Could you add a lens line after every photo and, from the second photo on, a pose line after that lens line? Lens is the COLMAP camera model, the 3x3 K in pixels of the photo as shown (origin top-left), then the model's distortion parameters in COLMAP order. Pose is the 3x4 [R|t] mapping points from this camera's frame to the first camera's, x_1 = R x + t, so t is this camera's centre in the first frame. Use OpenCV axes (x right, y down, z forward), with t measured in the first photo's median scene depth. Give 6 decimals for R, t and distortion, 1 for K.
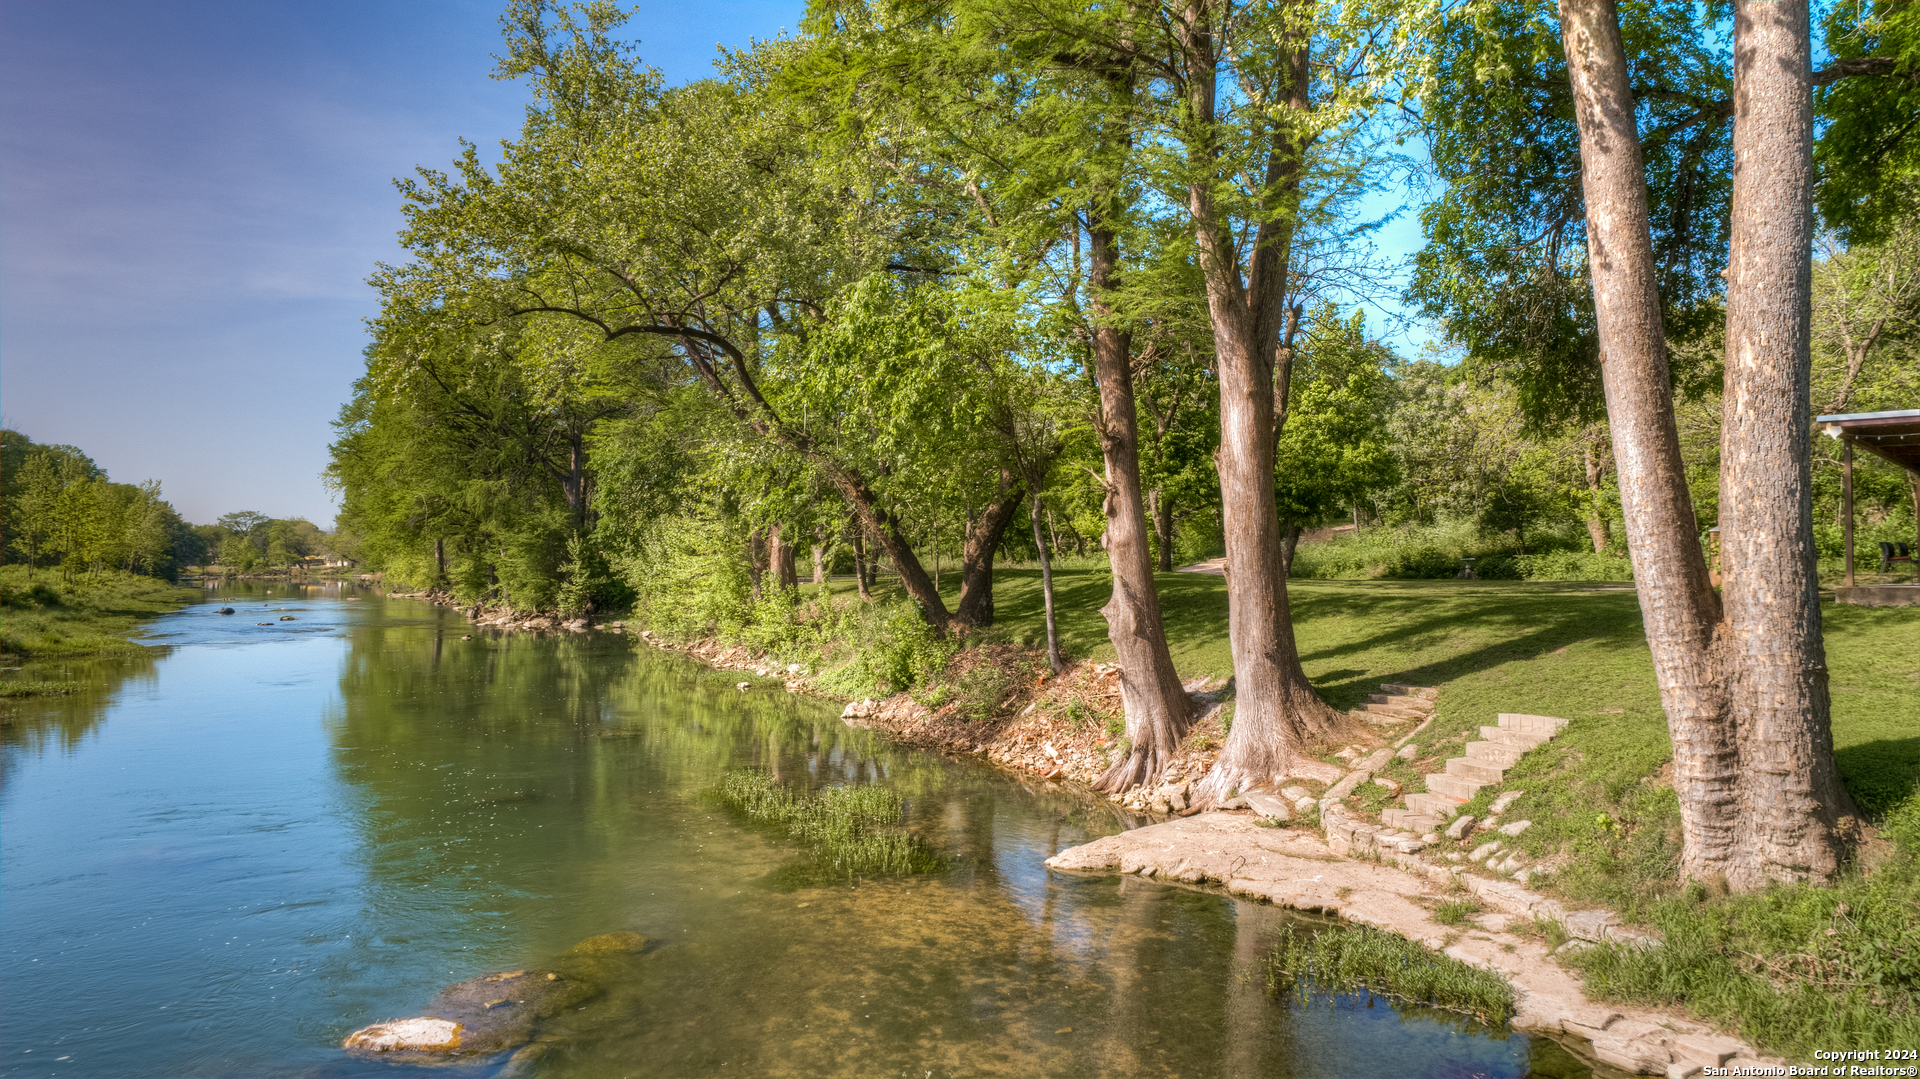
lens RADIAL K [[1304.3, 0, 958.3], [0, 1304.3, 548.6], [0, 0, 1]] dist [-0.011157, 0.009494]
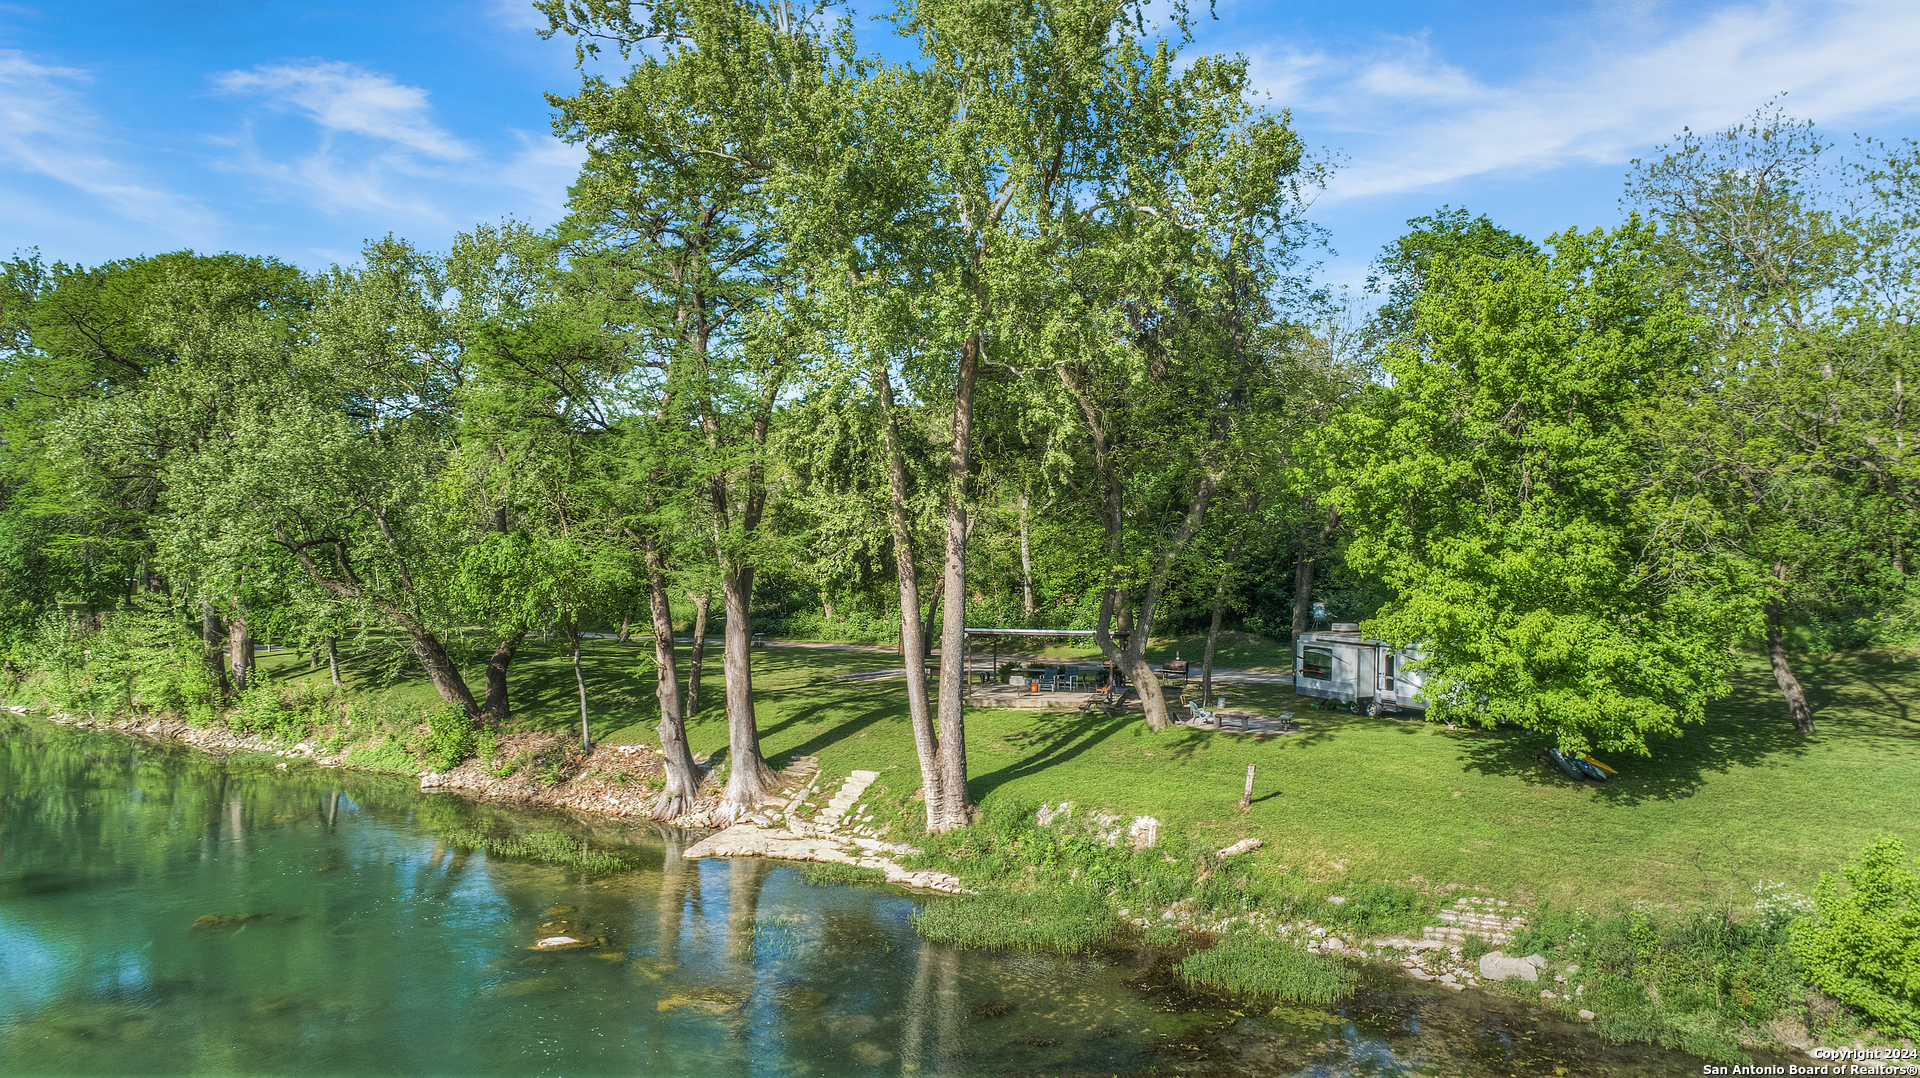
lens RADIAL K [[1304.3, 0, 957.2], [0, 1304.3, 538.9], [0, 0, 1]] dist [-0.011157, 0.009494]
pose [[0.833025, 0.004551, 0.553216, -0.791485], [-0.006354, 0.999979, 0.001342, -0.319745], [-0.553199, -0.004633, 0.833037, -1.163908]]
